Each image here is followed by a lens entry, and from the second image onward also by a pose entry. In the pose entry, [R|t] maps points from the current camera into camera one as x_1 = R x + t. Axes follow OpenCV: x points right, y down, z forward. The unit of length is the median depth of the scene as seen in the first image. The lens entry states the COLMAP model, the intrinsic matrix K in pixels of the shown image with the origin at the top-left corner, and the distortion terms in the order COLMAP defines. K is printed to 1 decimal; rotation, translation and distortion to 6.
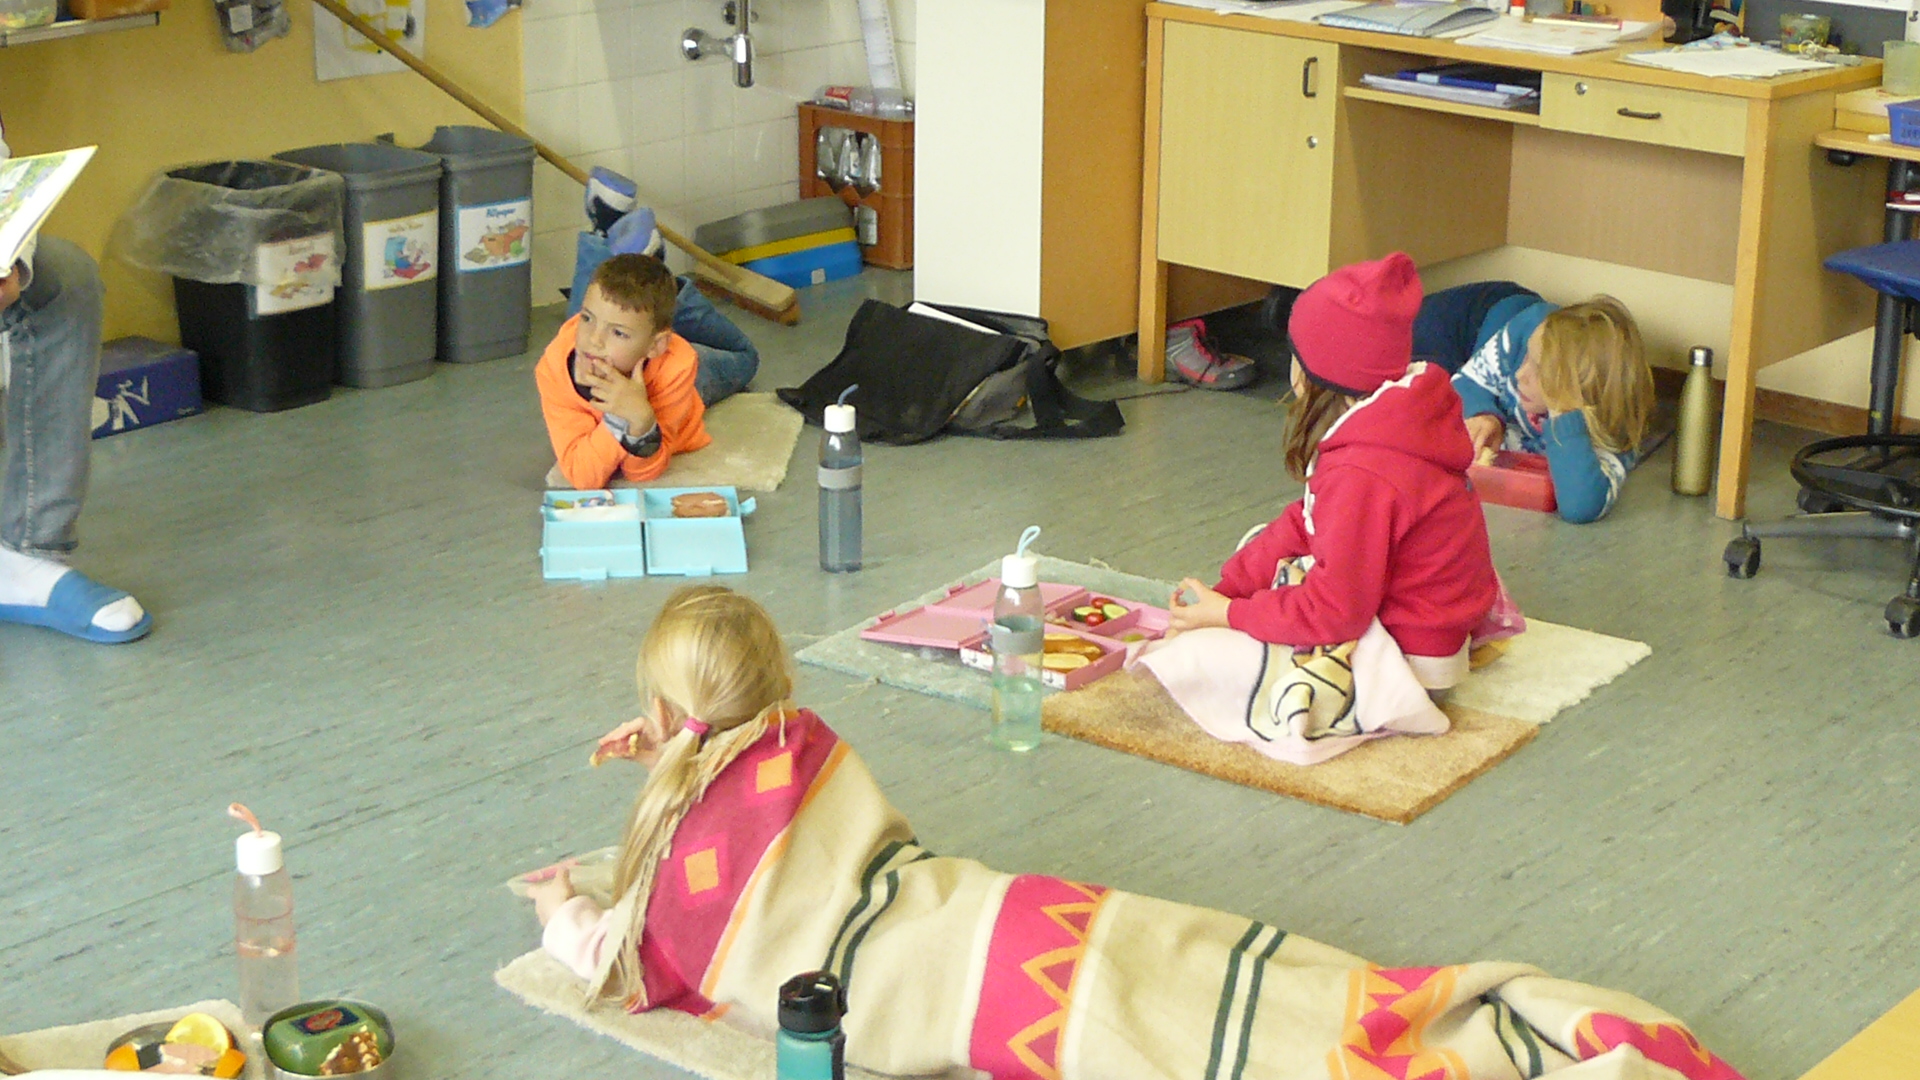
lens RADIAL K [[3090.1, 0, 960.0], [0, 3090.1, 540.0], [0, 0, 1]] dist [-0.178742, 0.000396]
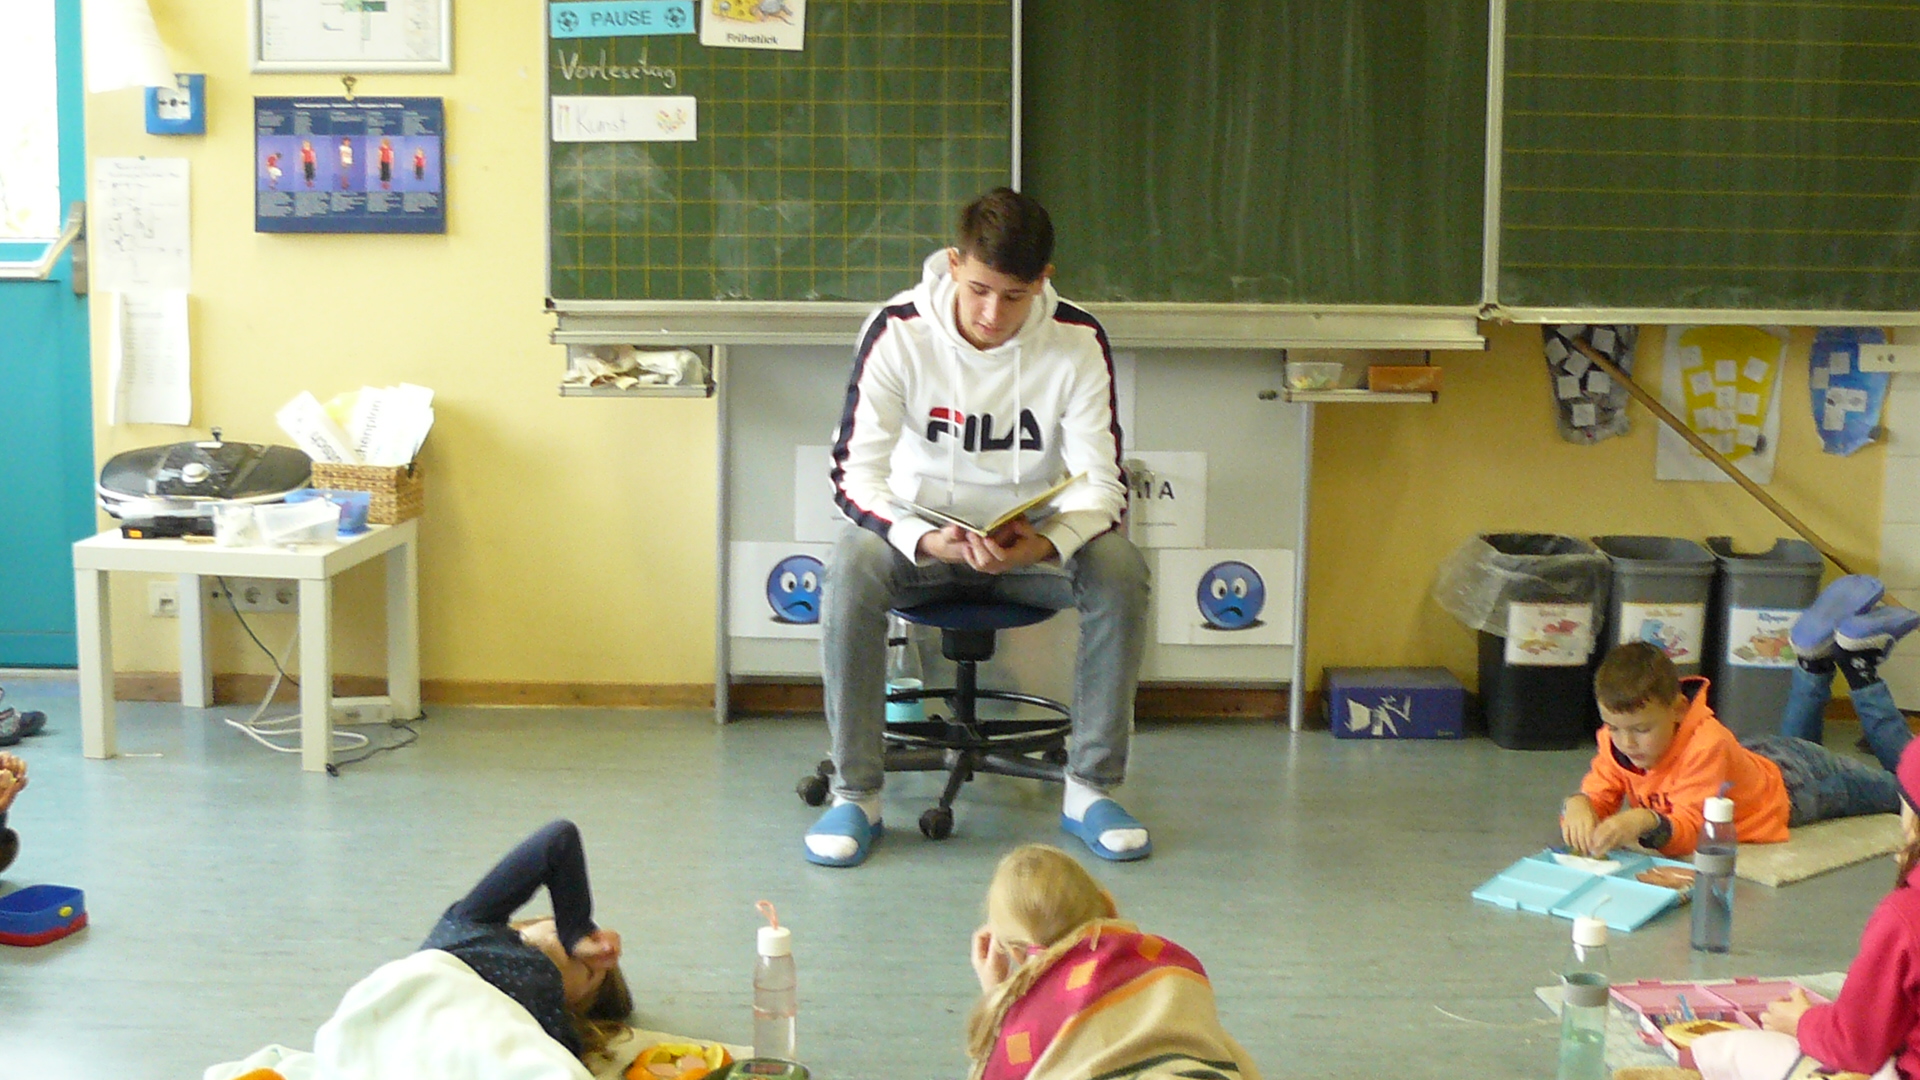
lens RADIAL K [[2997.9, 0, 960.0], [0, 2997.9, 540.0], [0, 0, 1]] dist [-0.036121, 0.033667]
pose [[0.710620, 0.132416, -0.691003, 0.396963], [-0.230087, 0.971865, -0.050381, -0.013671], [0.664891, 0.194793, 0.721094, 0.032524]]
